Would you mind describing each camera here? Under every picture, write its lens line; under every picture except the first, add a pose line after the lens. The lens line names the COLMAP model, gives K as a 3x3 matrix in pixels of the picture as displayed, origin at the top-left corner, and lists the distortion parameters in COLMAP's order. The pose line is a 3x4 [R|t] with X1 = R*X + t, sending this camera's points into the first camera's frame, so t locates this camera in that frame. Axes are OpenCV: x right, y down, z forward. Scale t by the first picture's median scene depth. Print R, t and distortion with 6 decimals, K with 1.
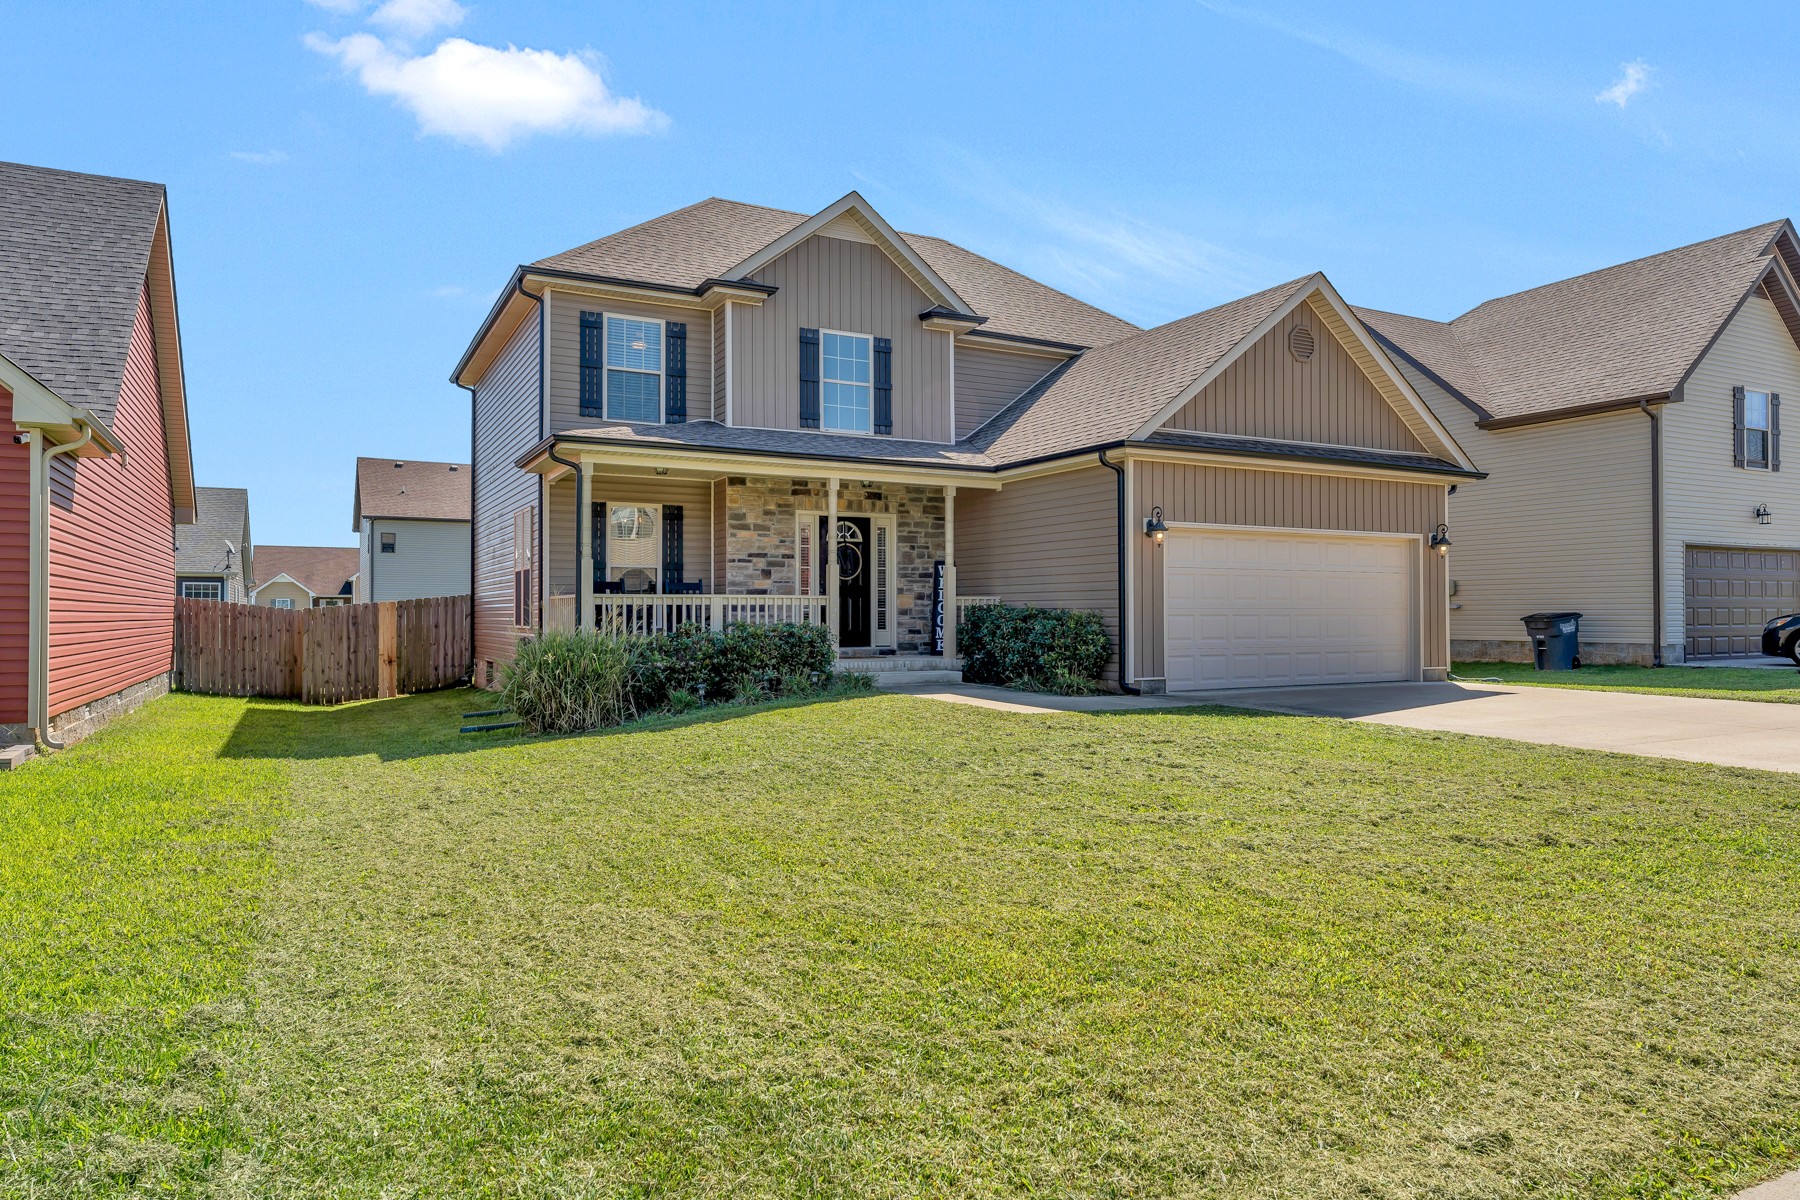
lens RADIAL K [[999.2, 0, 900.0], [0, 999.2, 600.0], [0, 0, 1]] dist [0.003161, -0.000143]
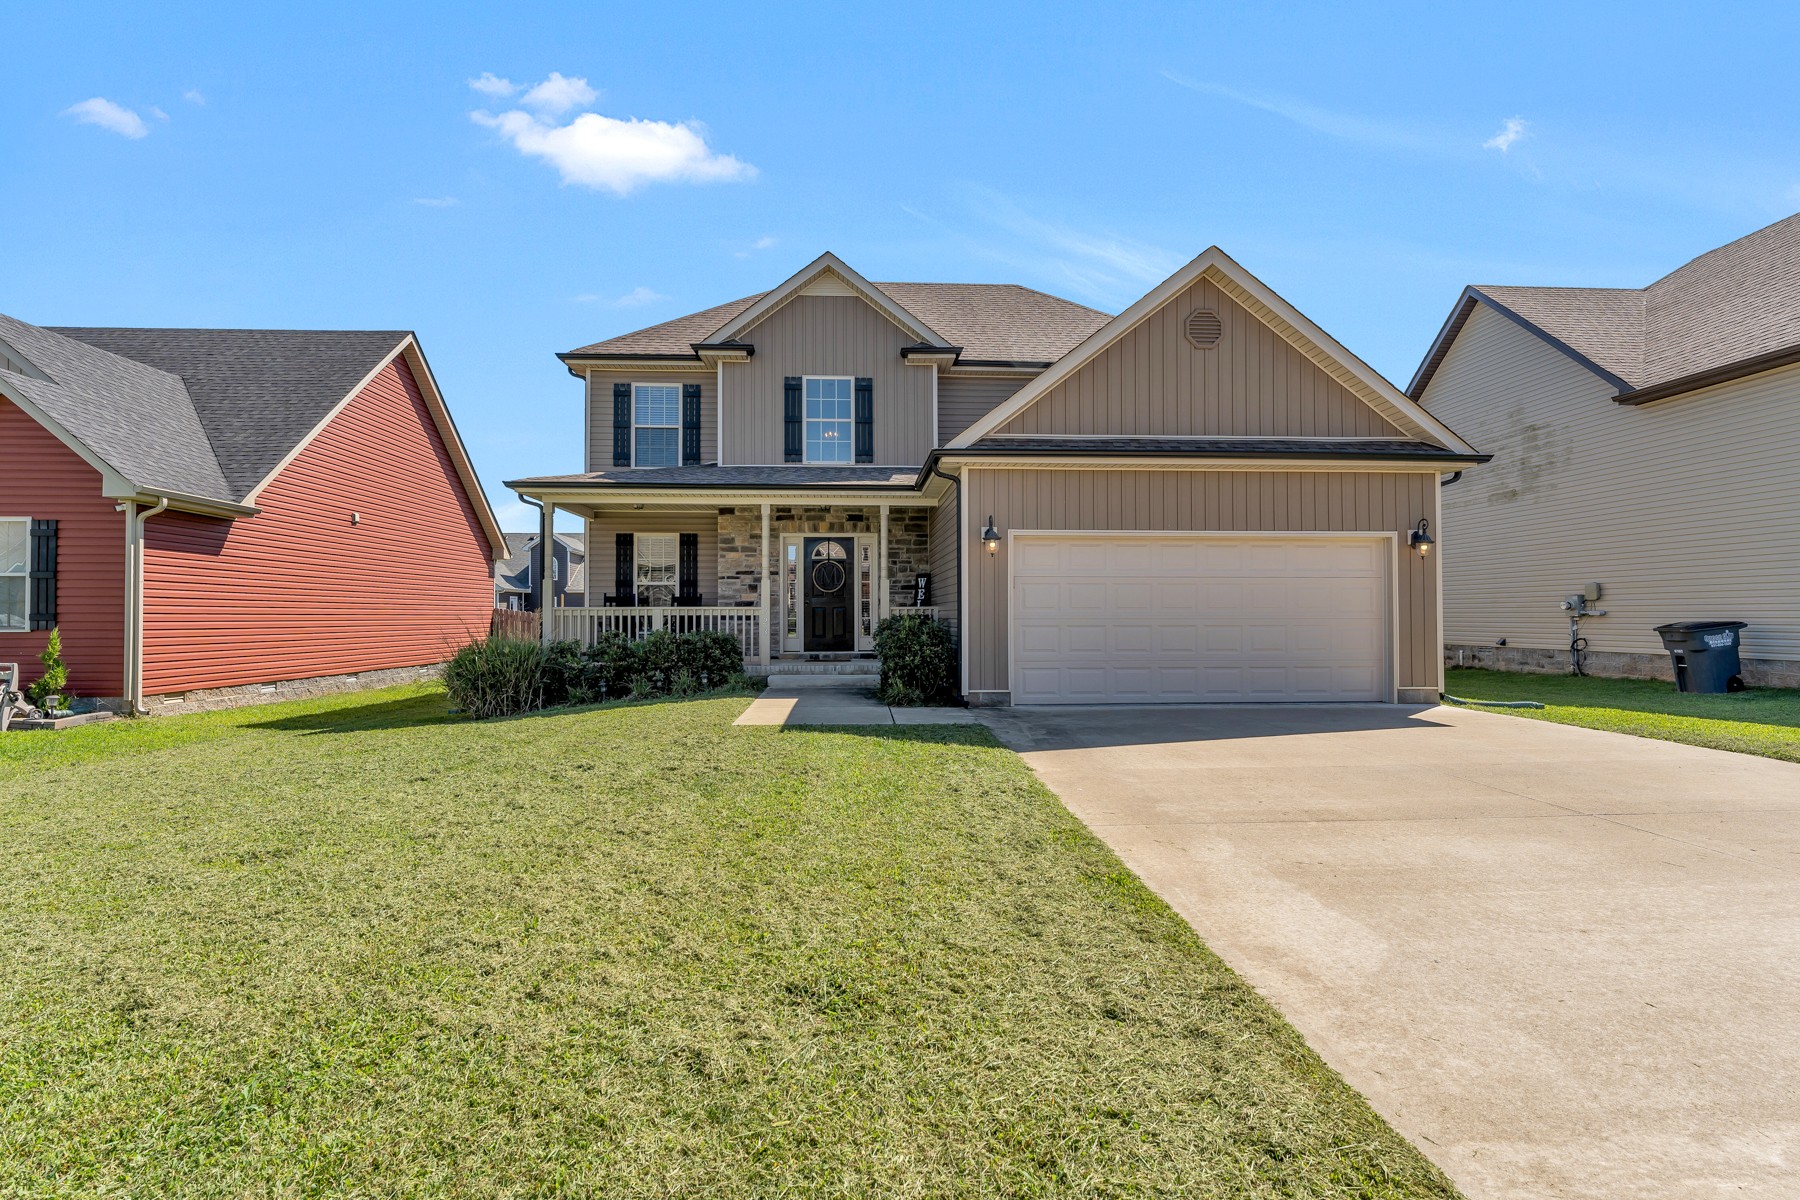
lens RADIAL K [[787.7, 0, 912.9], [0, 787.7, 601.6], [0, 0, 1]] dist [-0.000702, -0.000180]
pose [[0.923035, -0.007707, -0.384639, 0.394397], [0.005516, 0.999962, -0.006798, -0.003246], [0.384676, 0.004154, 0.923042, 0.213442]]
